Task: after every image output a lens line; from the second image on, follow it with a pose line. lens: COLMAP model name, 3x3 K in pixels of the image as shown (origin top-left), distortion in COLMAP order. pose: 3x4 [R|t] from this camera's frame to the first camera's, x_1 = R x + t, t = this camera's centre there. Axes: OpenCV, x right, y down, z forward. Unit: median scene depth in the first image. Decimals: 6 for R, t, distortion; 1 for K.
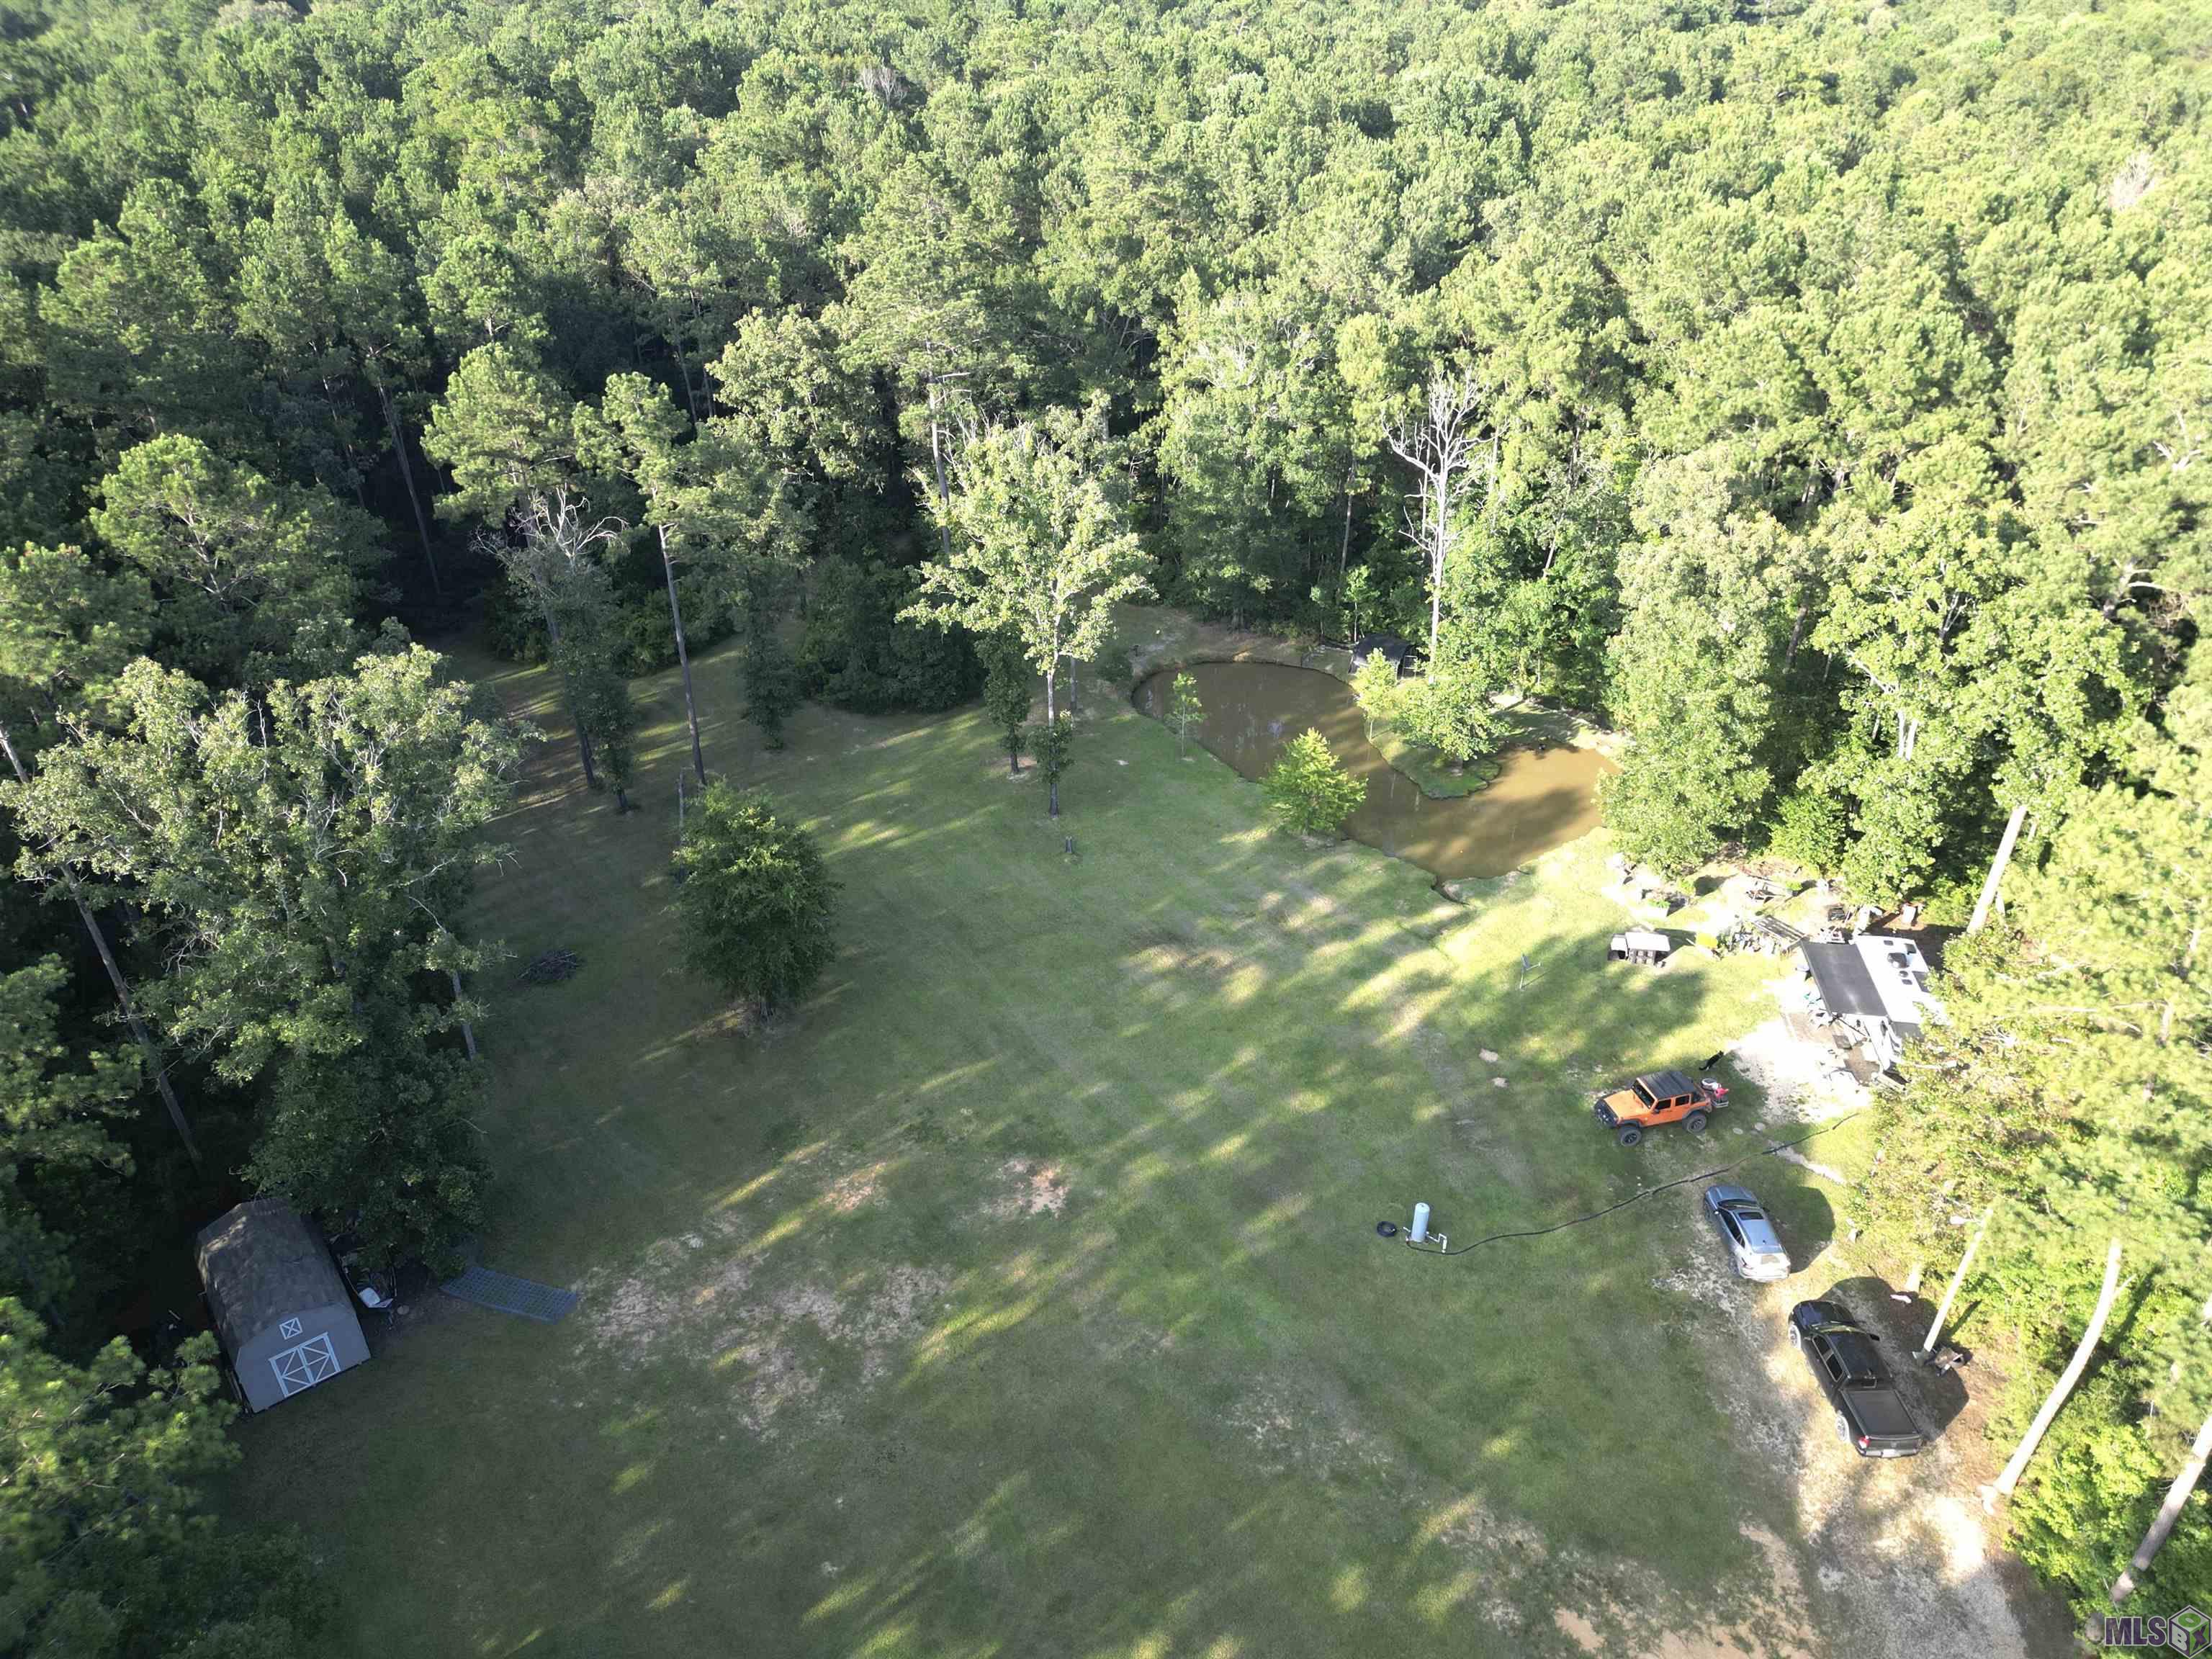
lens RADIAL K [[1550.6, 0, 1102.4], [0, 1550.6, 835.7], [0, 0, 1]] dist [0.069331, -0.069282]
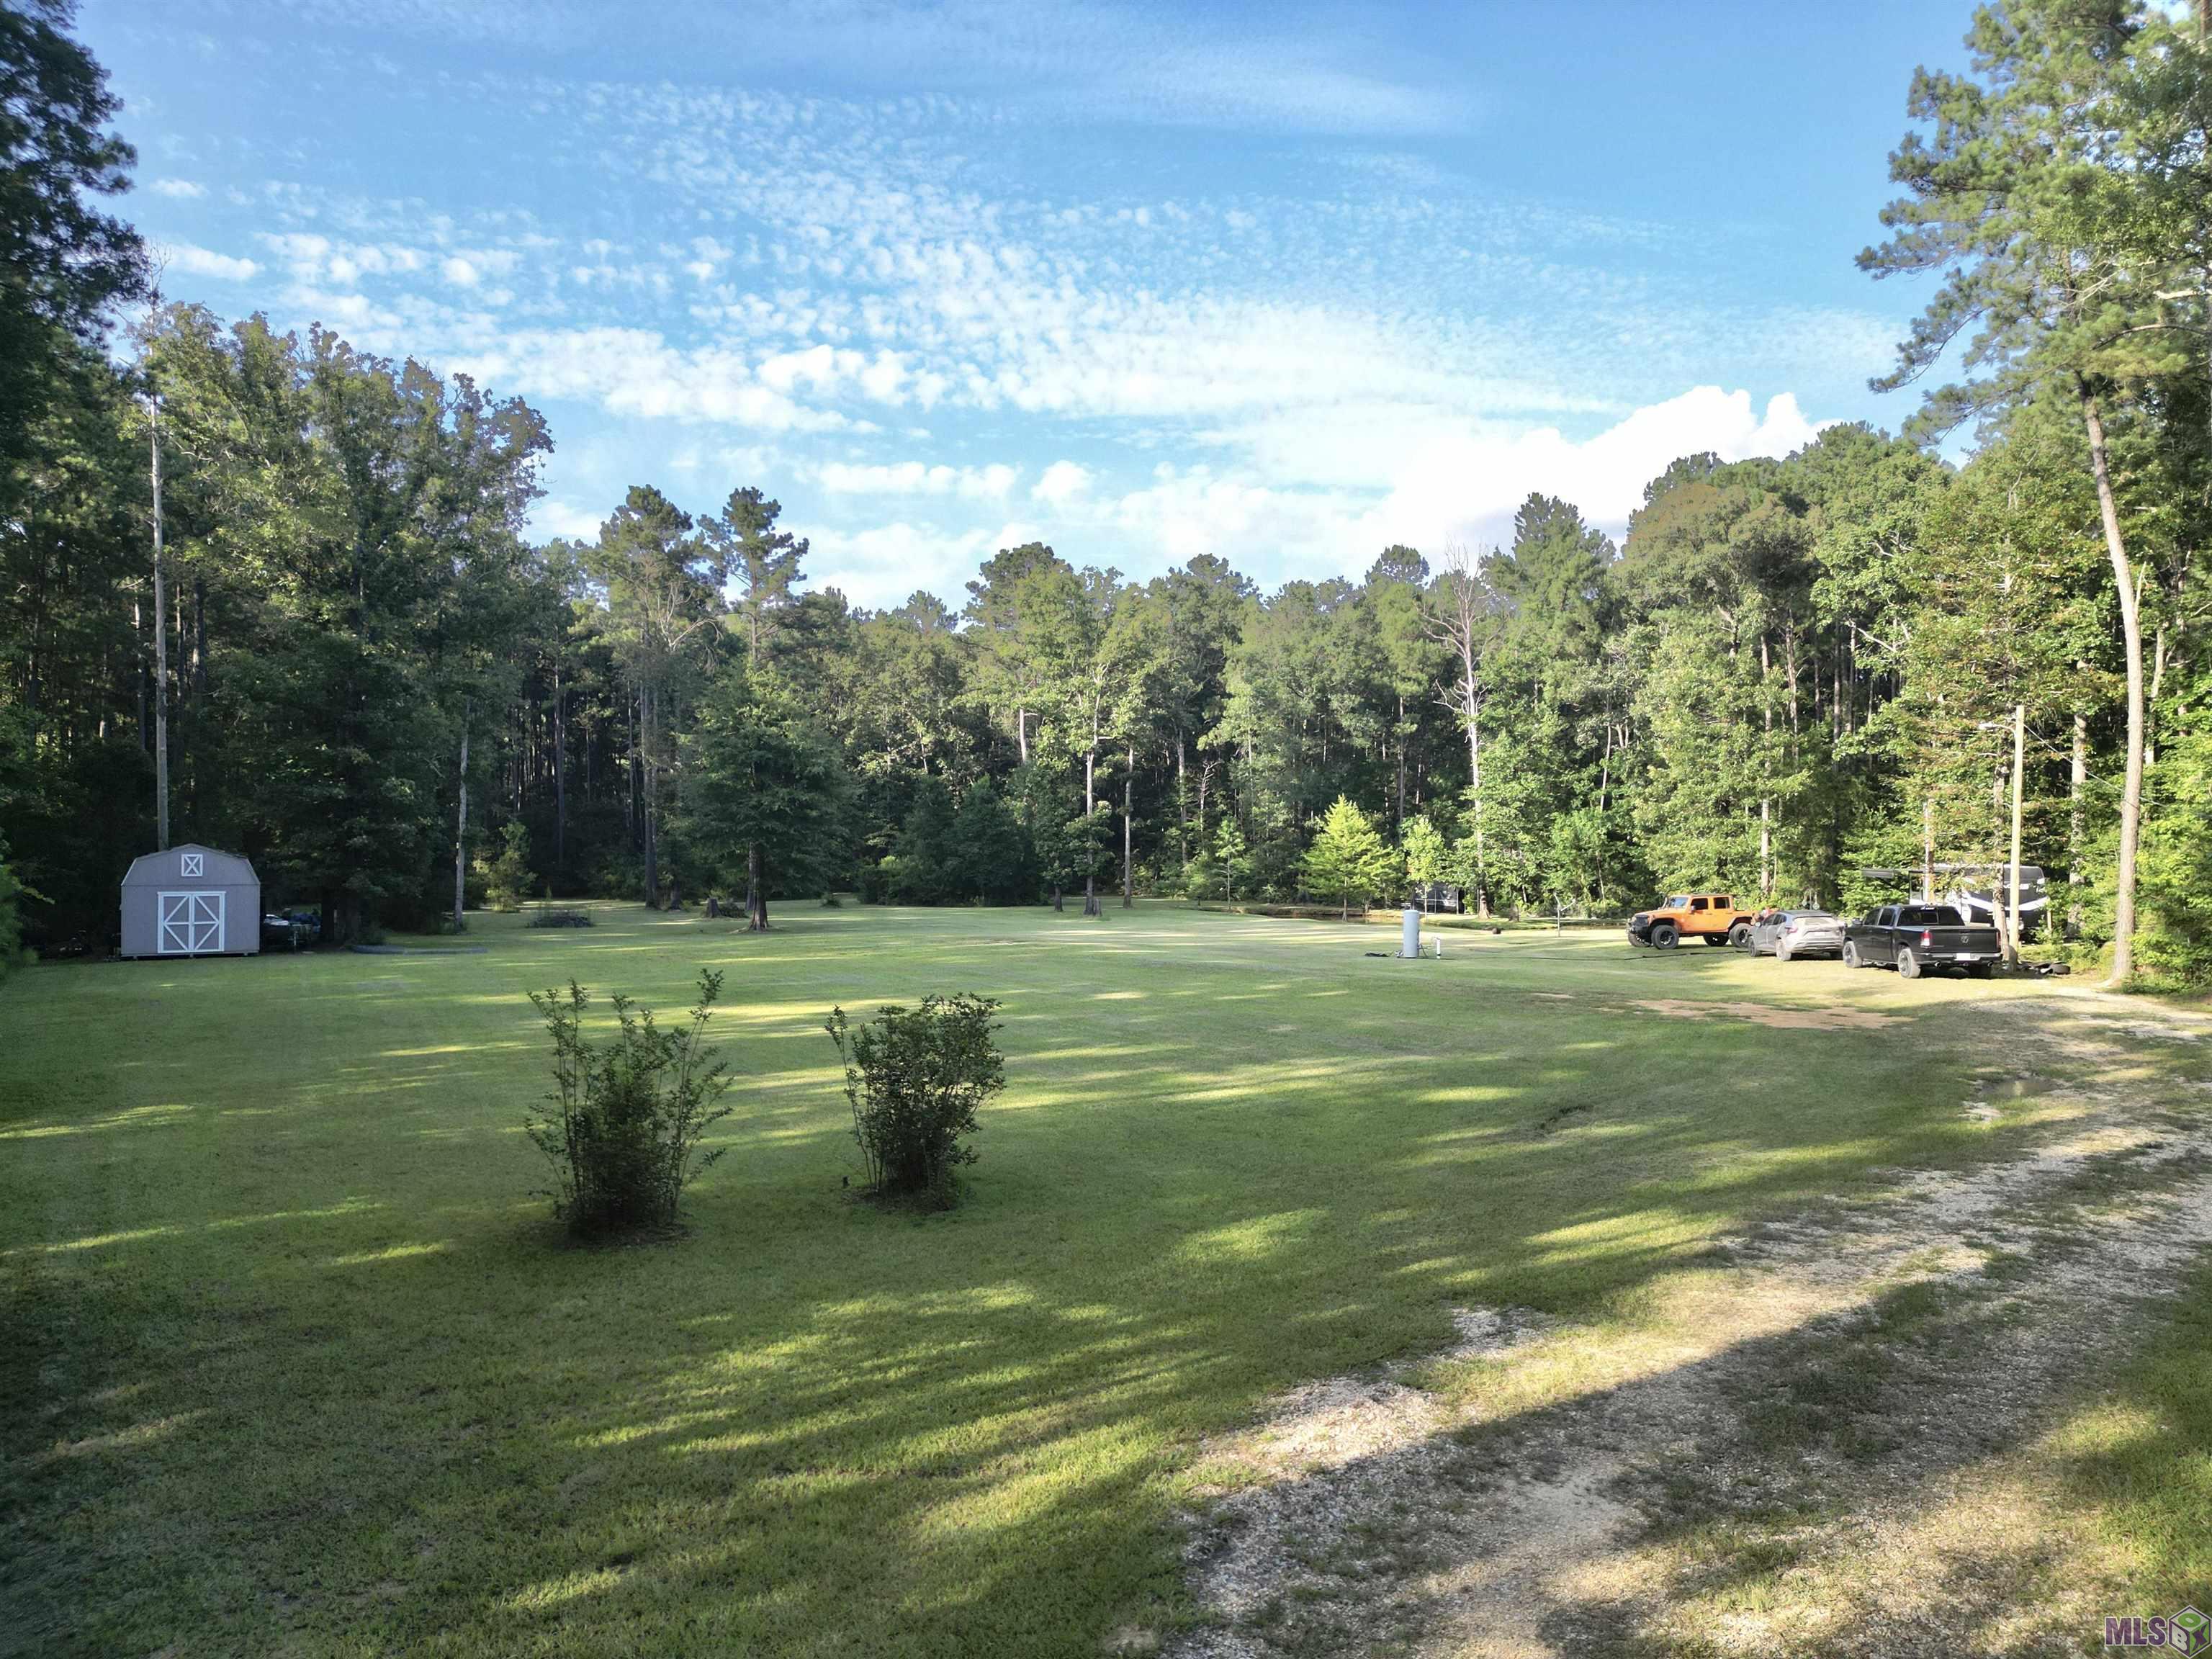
lens RADIAL K [[1546.1, 0, 1100.9], [0, 1546.1, 853.4], [0, 0, 1]] dist [0.100644, -0.117744]
pose [[0.992729, -0.007555, -0.120132, 0.129912], [-0.059605, 0.836222, -0.545142, 0.680427], [0.104576, 0.548339, 0.829692, 0.217440]]
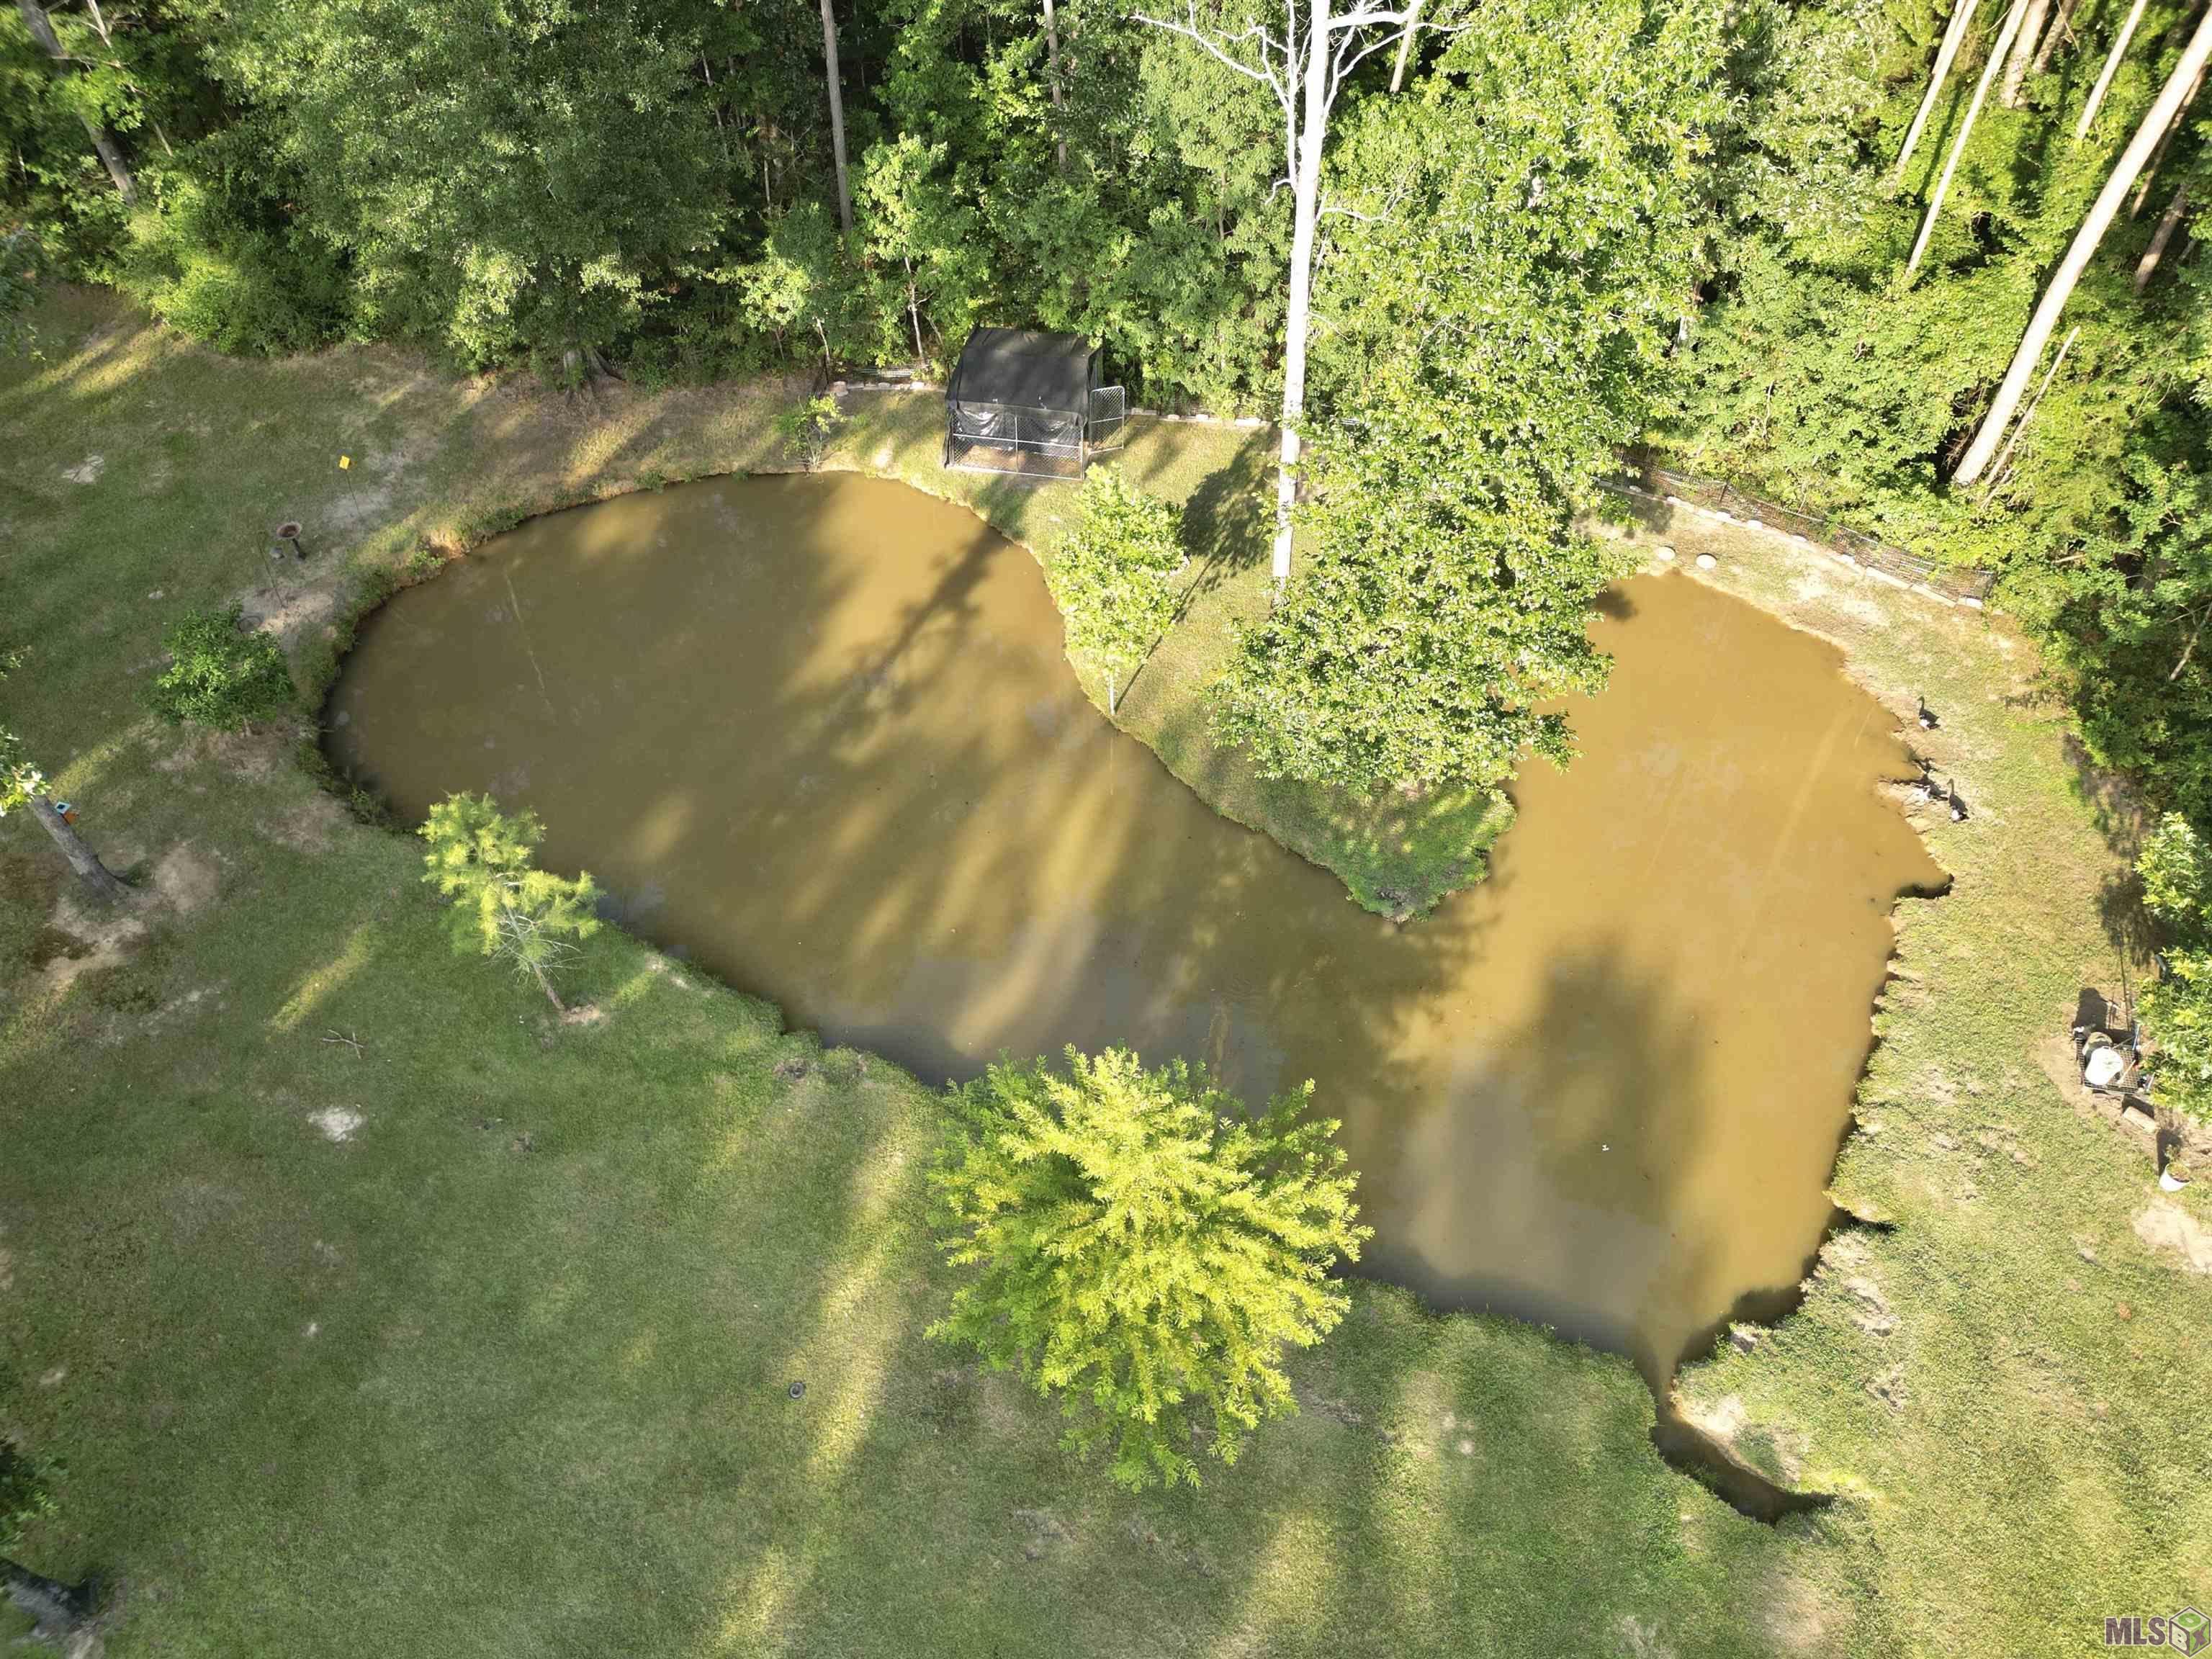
lens RADIAL K [[1546.1, 0, 1100.9], [0, 1546.1, 853.4], [0, 0, 1]] dist [0.100644, -0.117744]
pose [[0.911280, -0.321159, 0.257733, 0.111845], [0.233496, 0.918541, 0.319002, -0.213341], [-0.339189, -0.230521, 0.912037, 1.050085]]
